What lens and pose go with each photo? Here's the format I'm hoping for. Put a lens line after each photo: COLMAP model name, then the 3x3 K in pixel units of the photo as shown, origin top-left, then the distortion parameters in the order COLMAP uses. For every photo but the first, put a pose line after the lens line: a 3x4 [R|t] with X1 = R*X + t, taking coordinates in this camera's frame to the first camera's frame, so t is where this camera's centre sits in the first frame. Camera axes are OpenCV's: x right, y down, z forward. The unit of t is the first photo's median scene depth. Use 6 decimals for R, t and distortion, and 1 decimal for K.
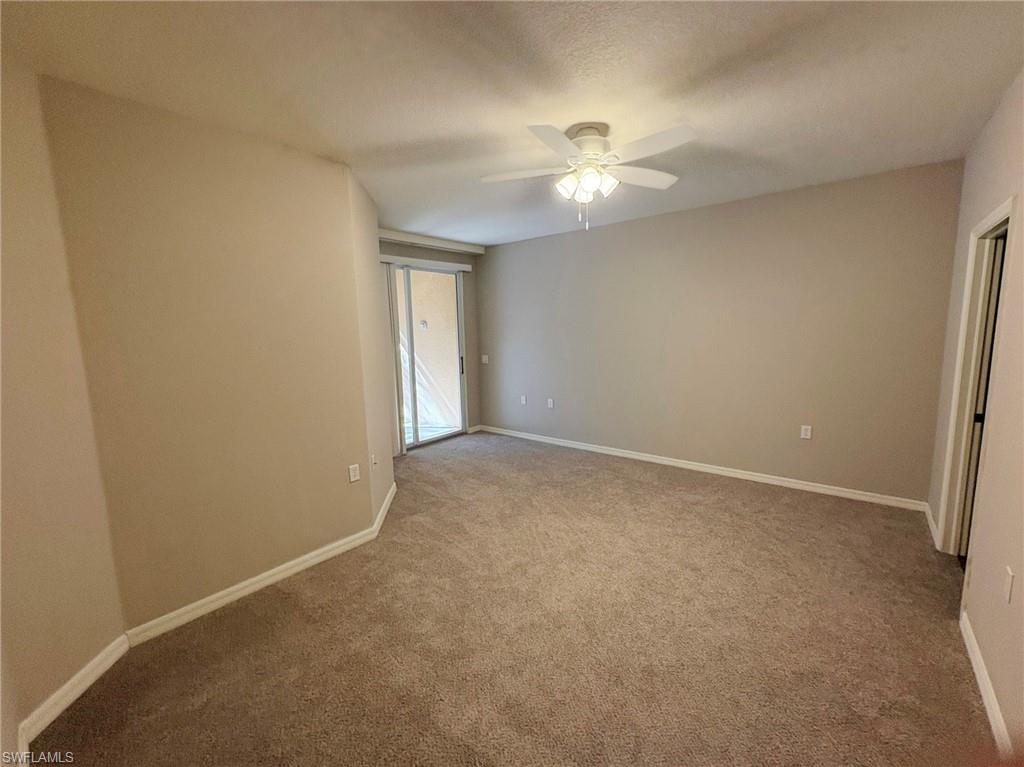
lens RADIAL K [[419.3, 0, 512.0], [0, 419.3, 383.5], [0, 0, 1]] dist [-0.000465, 0.000123]
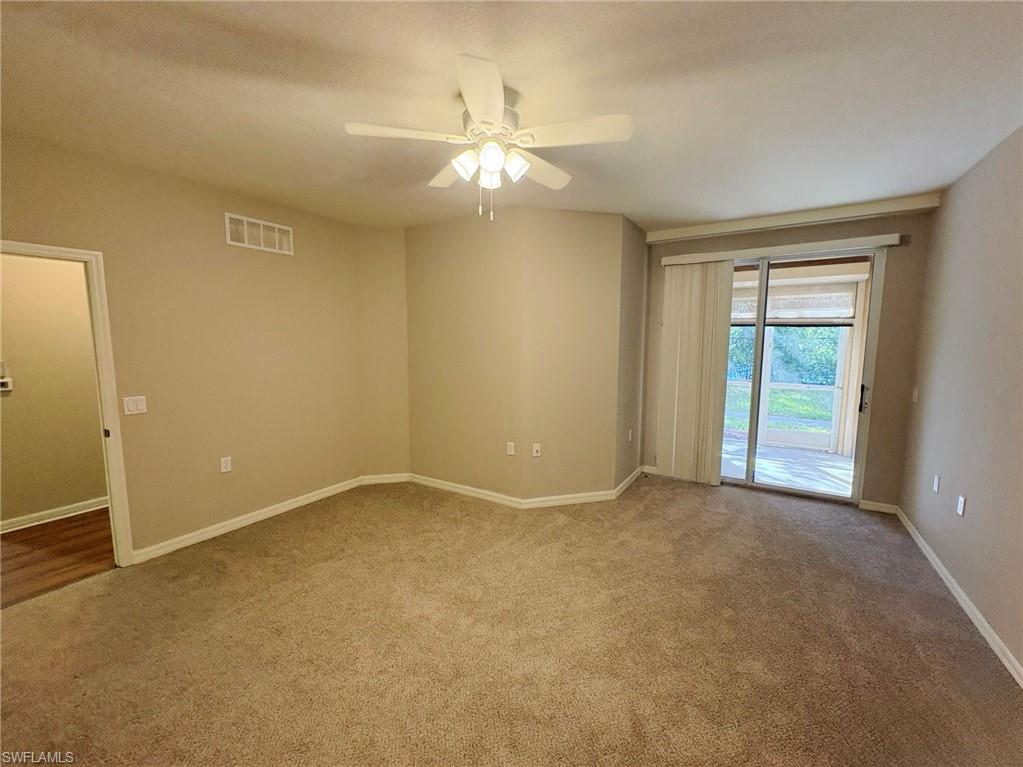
lens RADIAL K [[418.9, 0, 511.5], [0, 418.9, 383.5], [0, 0, 1]] dist [-0.000465, 0.000123]
pose [[0.146132, 0.134960, -0.980016, 0.609131], [-0.141169, 0.983357, 0.114371, -0.091171], [0.979141, 0.121635, 0.162752, 0.559352]]
